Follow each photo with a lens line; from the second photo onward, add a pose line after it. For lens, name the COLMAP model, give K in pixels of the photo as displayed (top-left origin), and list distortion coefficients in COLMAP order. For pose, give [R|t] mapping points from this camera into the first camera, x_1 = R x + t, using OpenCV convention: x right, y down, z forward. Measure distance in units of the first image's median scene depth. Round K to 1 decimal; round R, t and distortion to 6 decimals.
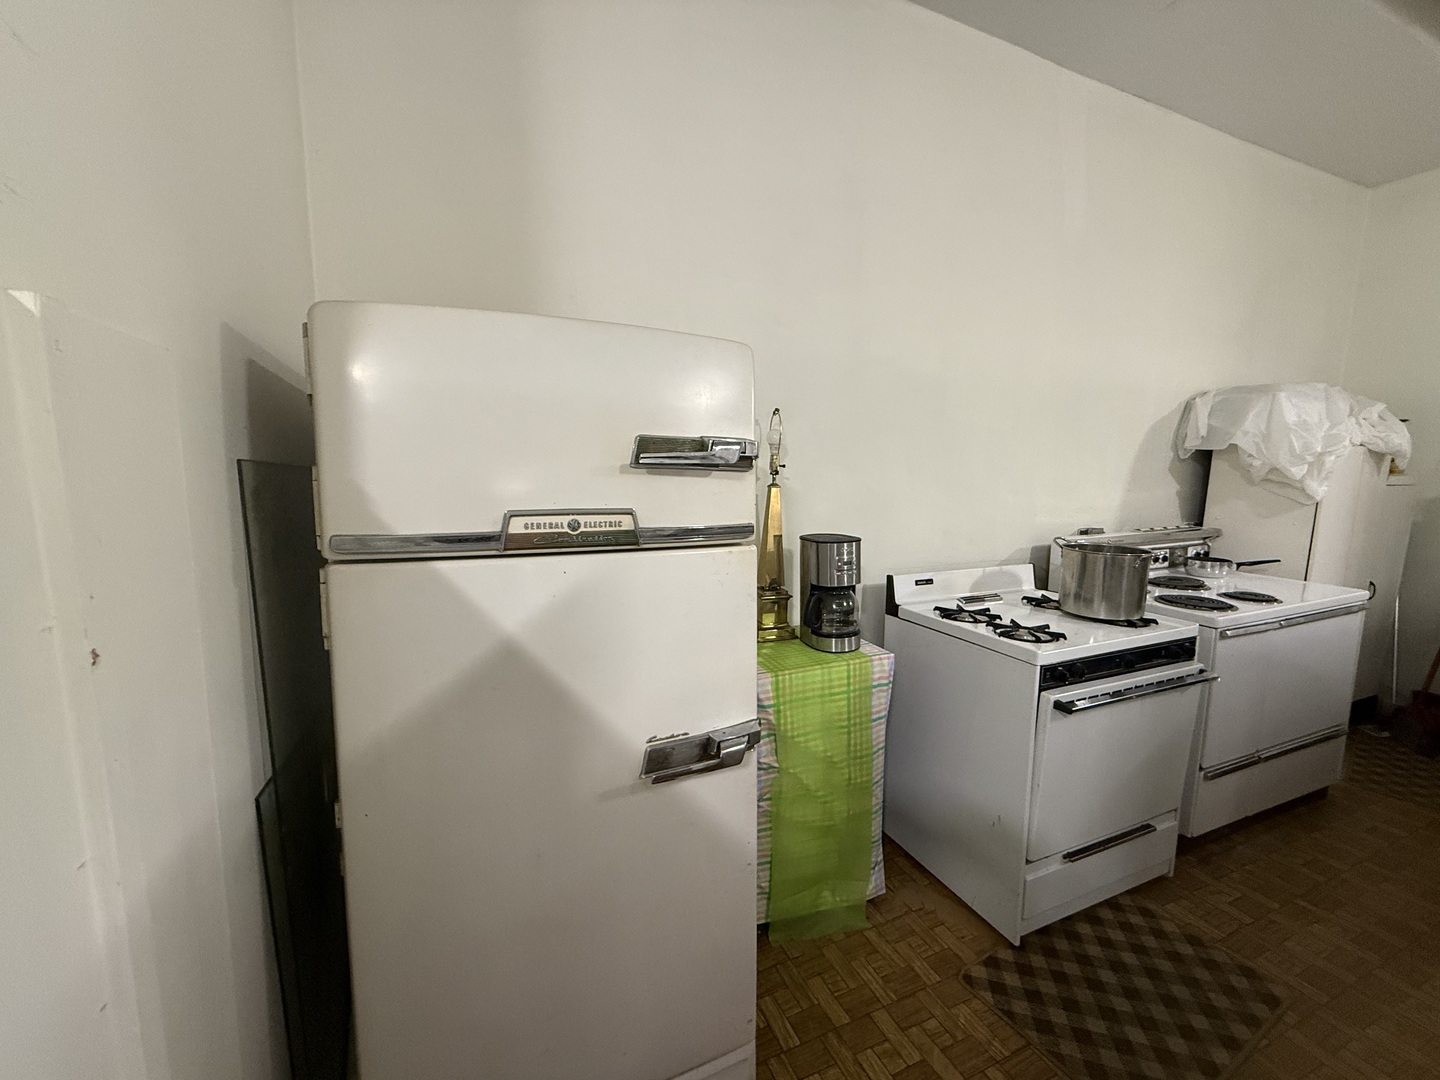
lens RADIAL K [[572.0, 0, 719.8], [0, 572.0, 538.8], [0, 0, 1]] dist [-0.002102, 0.000648]
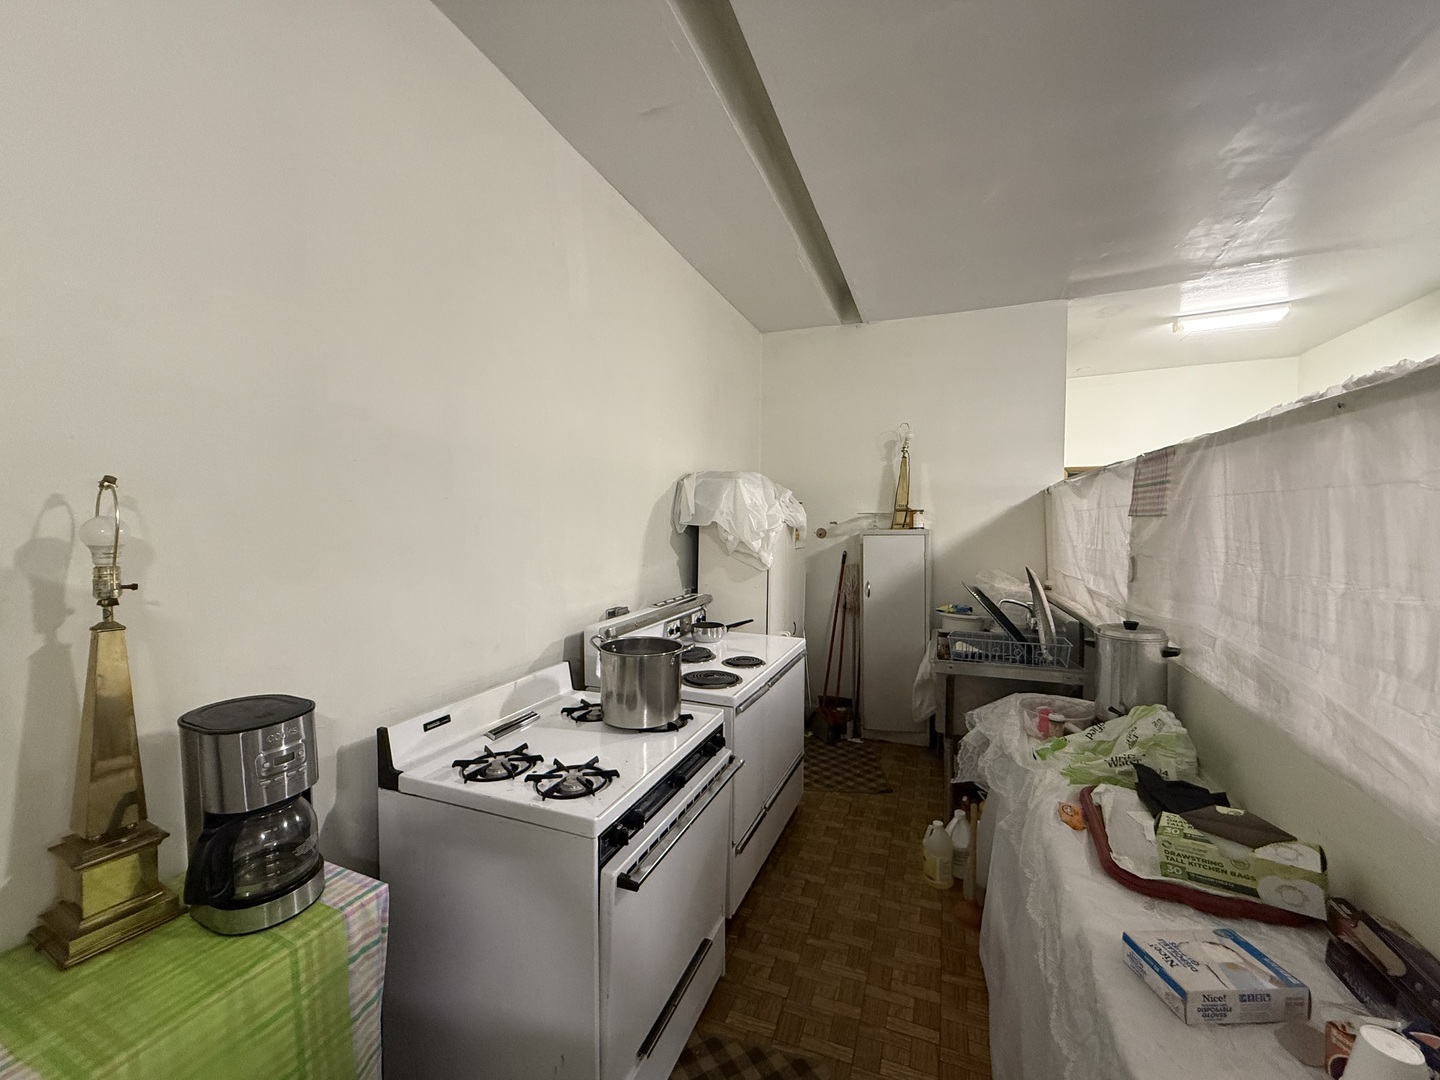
lens RADIAL K [[572.0, 0, 716.7], [0, 572.0, 541.5], [0, 0, 1]] dist [-0.002102, 0.000648]
pose [[0.706675, -0.028209, 0.706975, 0.118797], [0.087632, 0.995001, -0.047893, -0.095886], [-0.702090, 0.095799, 0.705615, 0.256298]]
